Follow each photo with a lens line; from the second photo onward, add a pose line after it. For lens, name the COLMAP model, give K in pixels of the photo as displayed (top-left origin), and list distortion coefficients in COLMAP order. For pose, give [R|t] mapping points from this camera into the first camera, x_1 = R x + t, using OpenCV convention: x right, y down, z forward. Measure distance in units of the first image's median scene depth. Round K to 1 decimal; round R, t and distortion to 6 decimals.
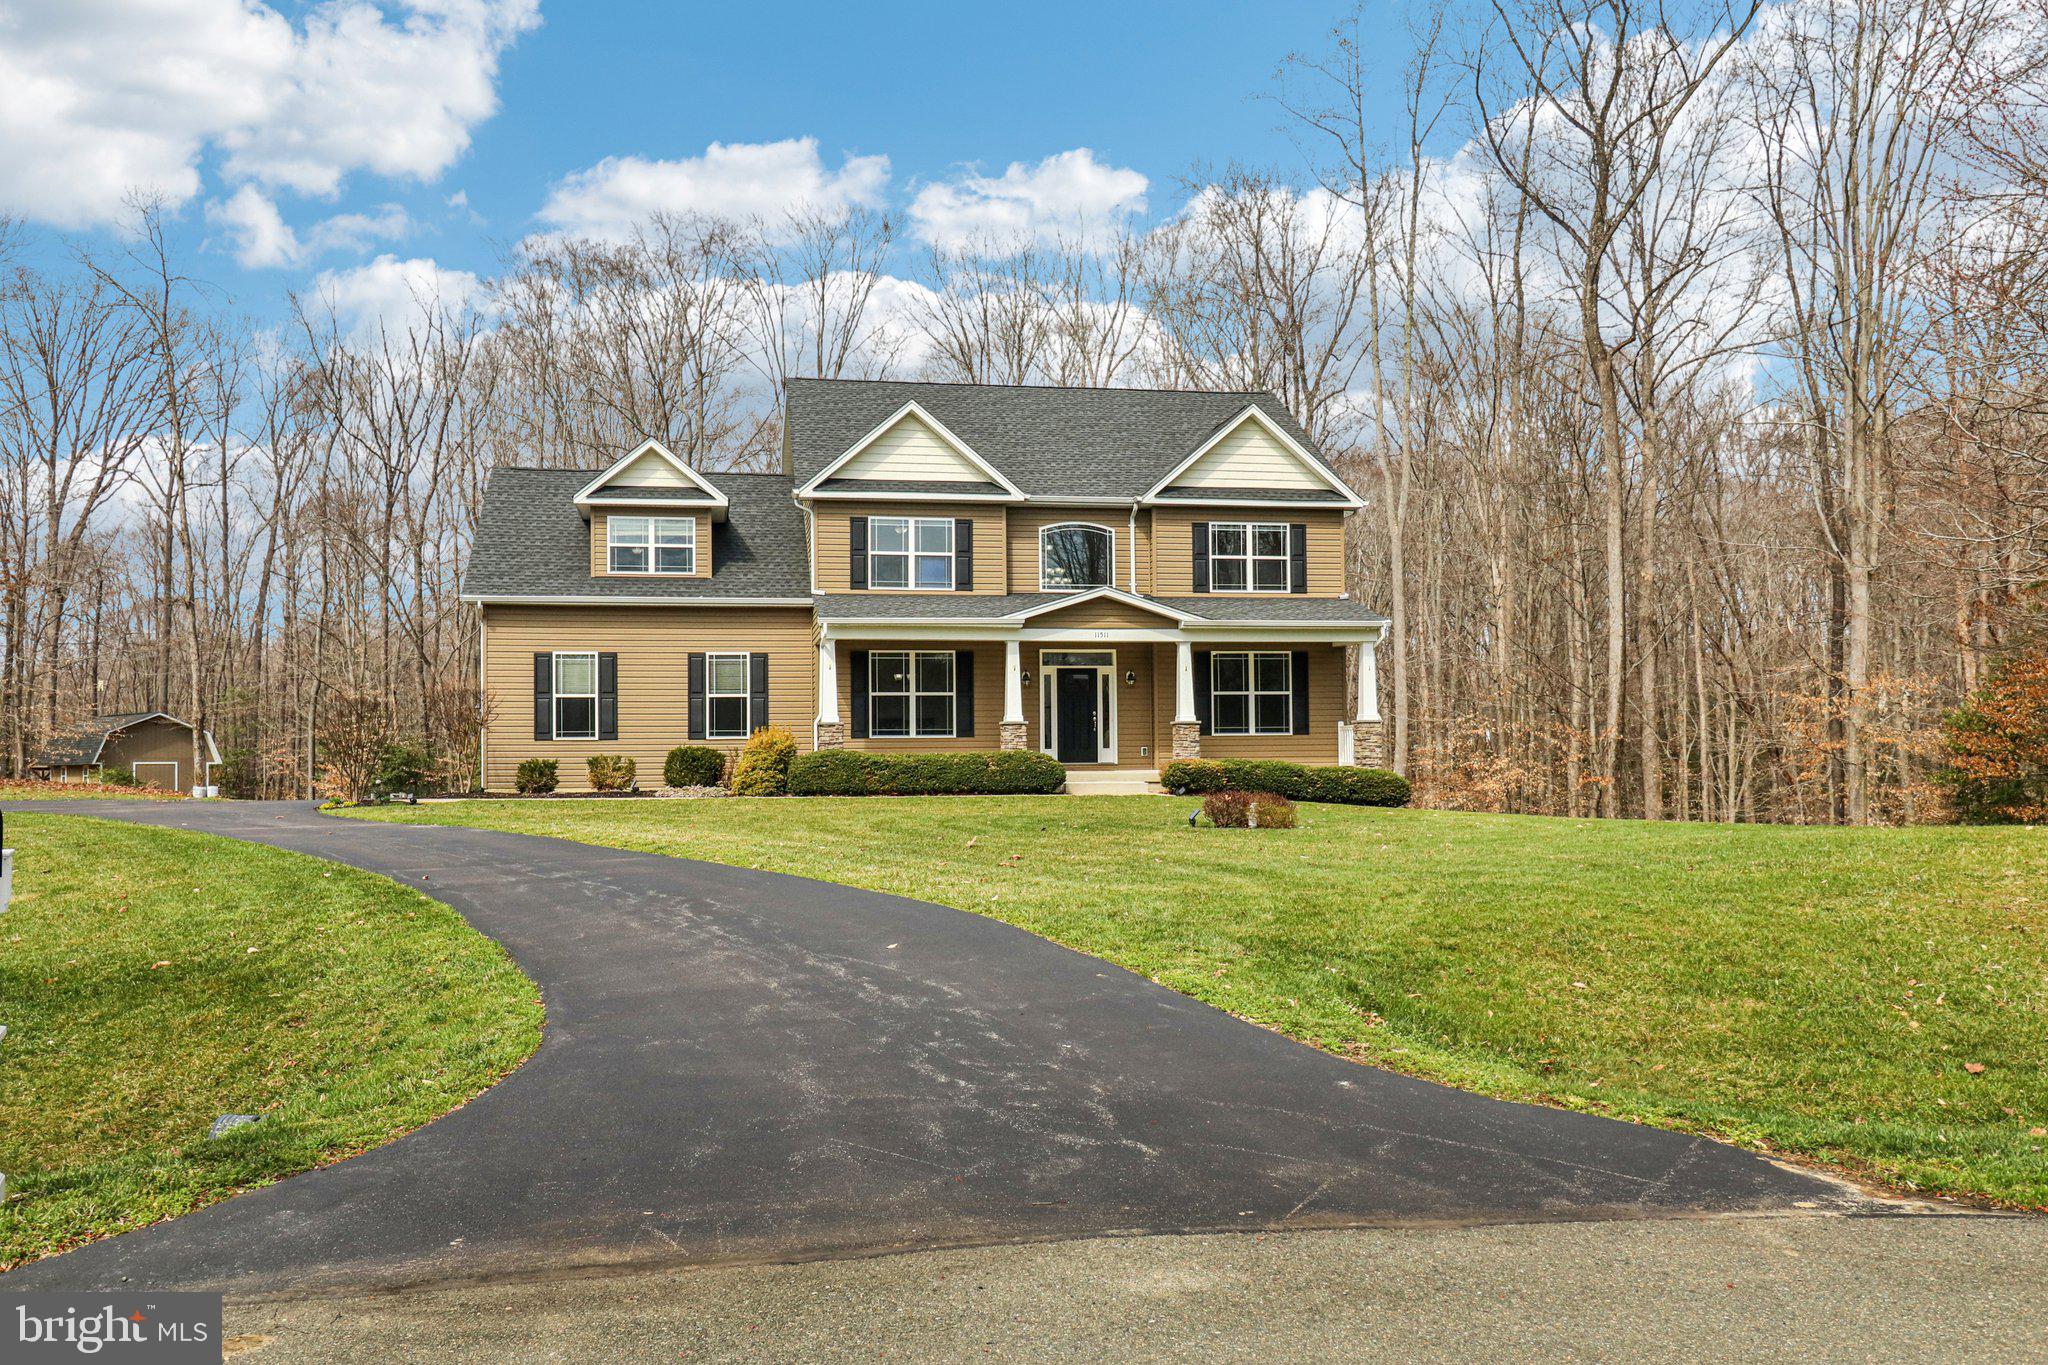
lens RADIAL K [[1706.9, 0, 1024.0], [0, 1706.9, 682.5], [0, 0, 1]] dist [-0.000871, -0.007427]
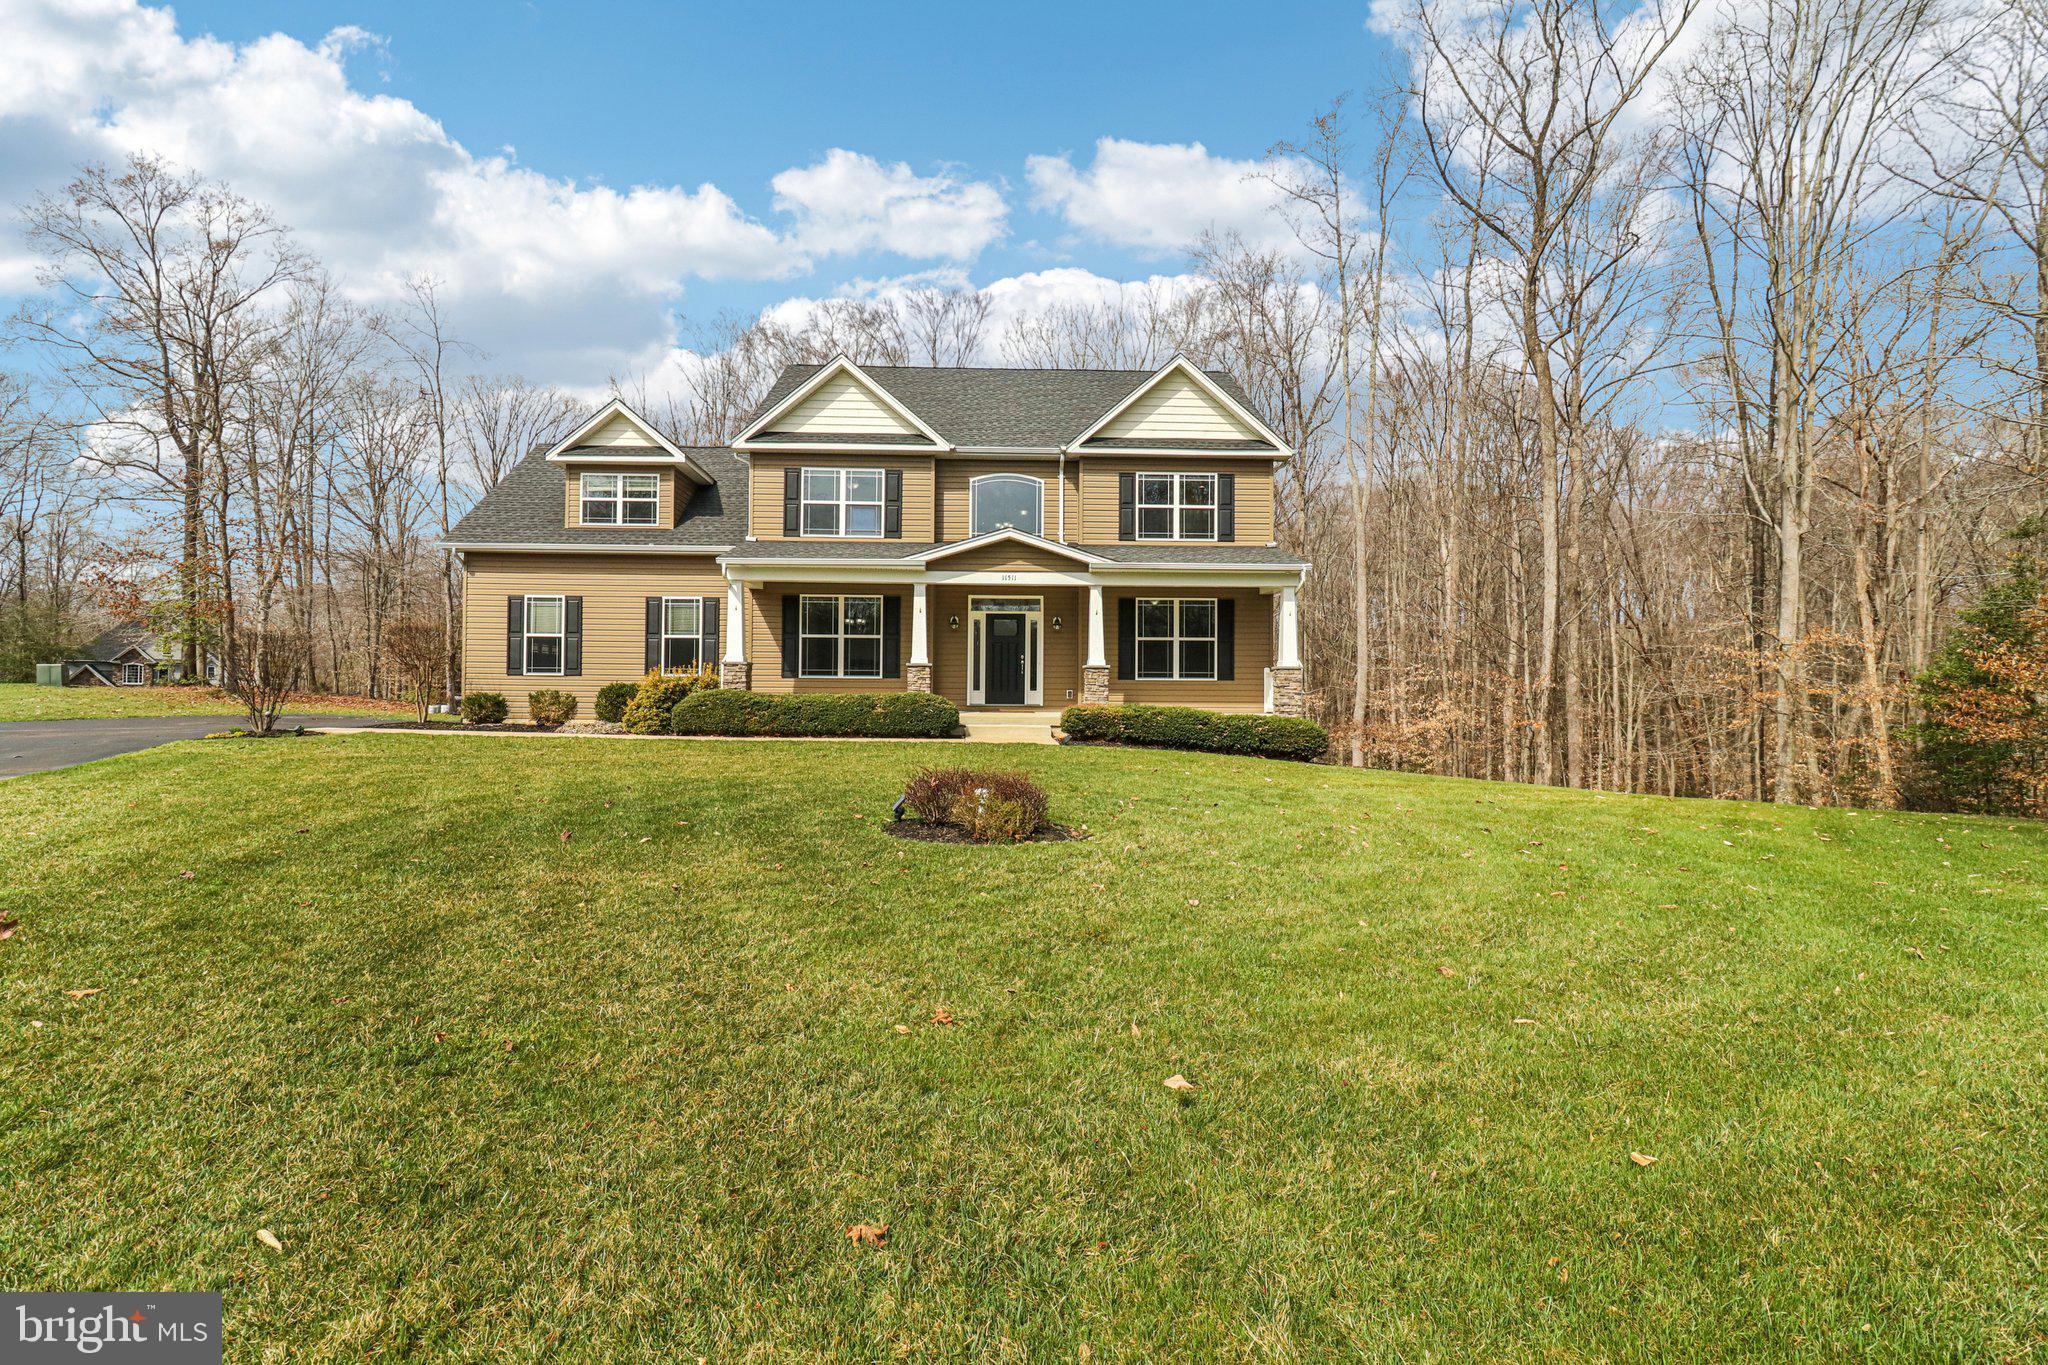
lens RADIAL K [[969.9, 0, 1018.8], [0, 969.9, 646.6], [0, 0, 1]] dist [-0.000301, -0.011419]
pose [[0.988052, 0.009424, -0.153833, 0.131987], [-0.009116, 0.999955, 0.002704, 0.010274], [0.153851, -0.001270, 0.988093, 0.419555]]
